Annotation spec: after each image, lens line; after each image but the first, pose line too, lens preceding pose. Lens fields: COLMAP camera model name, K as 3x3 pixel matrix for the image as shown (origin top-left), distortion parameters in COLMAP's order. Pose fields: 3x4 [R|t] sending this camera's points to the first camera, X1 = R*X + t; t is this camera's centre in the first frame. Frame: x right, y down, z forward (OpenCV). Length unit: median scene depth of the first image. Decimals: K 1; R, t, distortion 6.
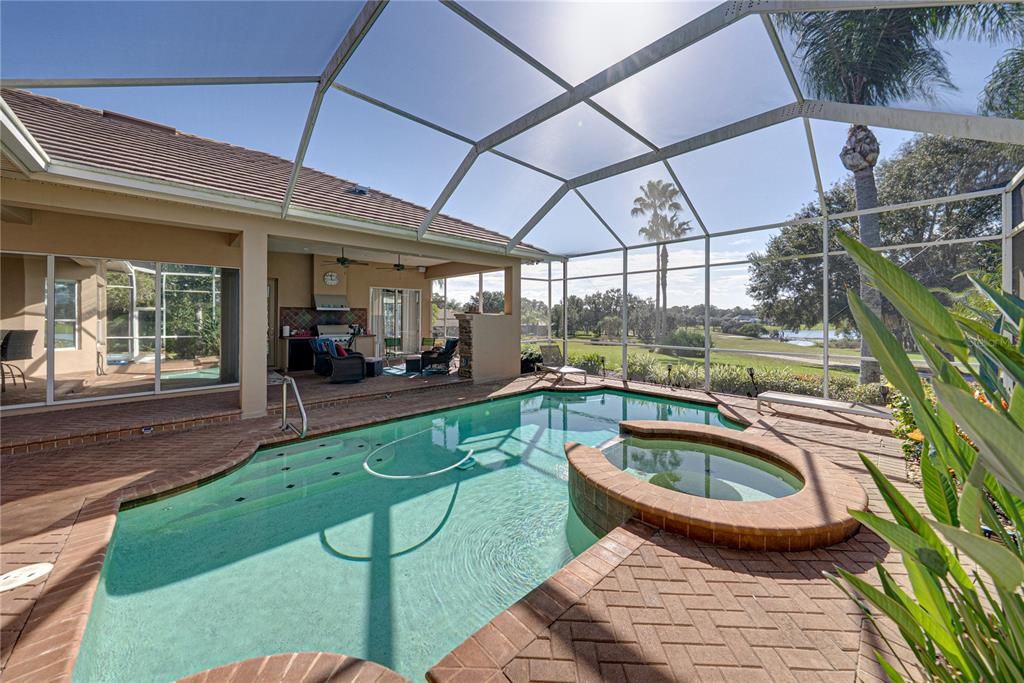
lens RADIAL K [[360.7, 0, 511.4], [0, 360.7, 315.0], [0, 0, 1]] dist [-0.000457, -0.000006]
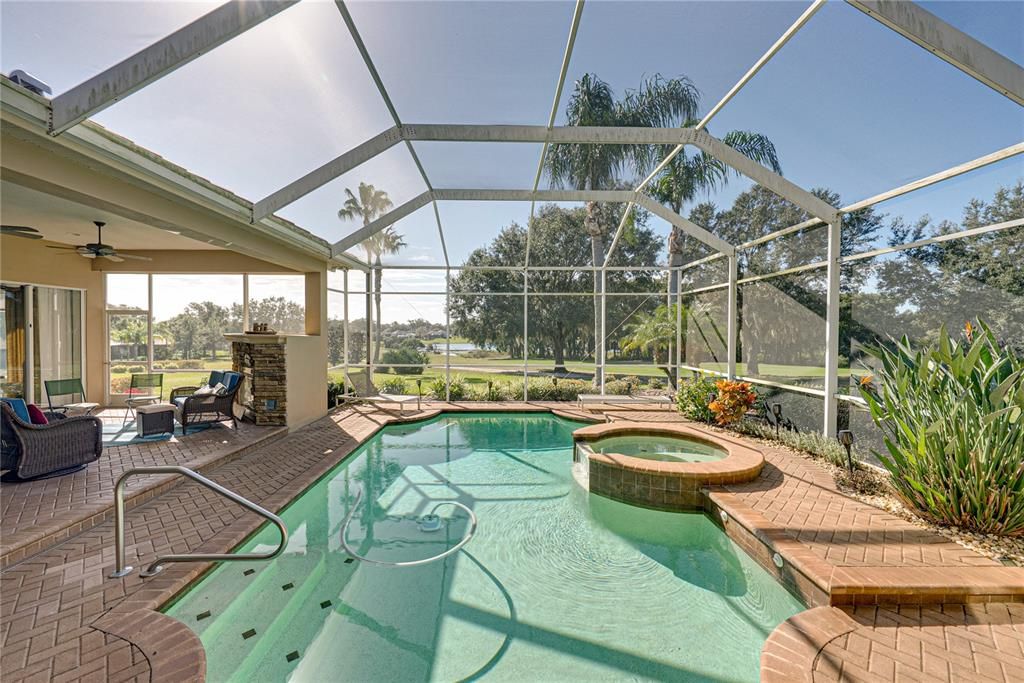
lens RADIAL K [[403.0, 0, 514.2], [0, 403.0, 333.2], [0, 0, 1]] dist [-0.013686, 0.000034]
pose [[0.659845, 0.000081, 0.751401, -0.344660], [-0.007079, 0.999956, 0.006109, -0.012504], [-0.751368, -0.009350, 0.659817, 0.131728]]
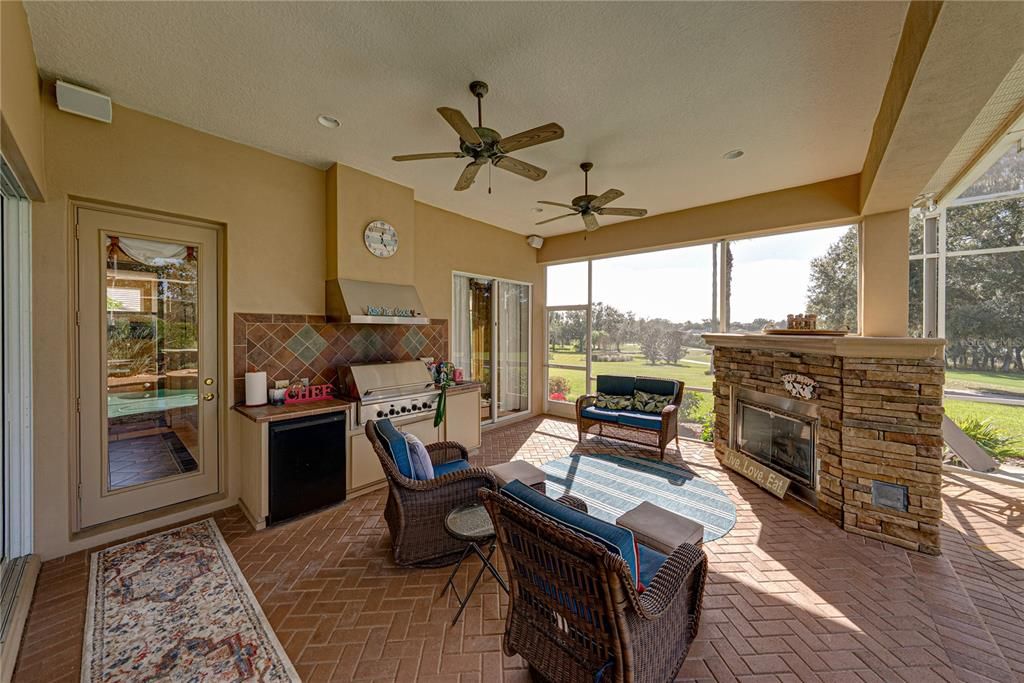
lens RADIAL K [[355.1, 0, 508.3], [0, 355.1, 330.6], [0, 0, 1]] dist [-0.000256, 0.000025]
pose [[0.995421, 0.002487, 0.095556, -0.415799], [-0.003166, 0.999971, 0.006950, -0.009168], [-0.095536, -0.007221, 0.995400, 0.640359]]
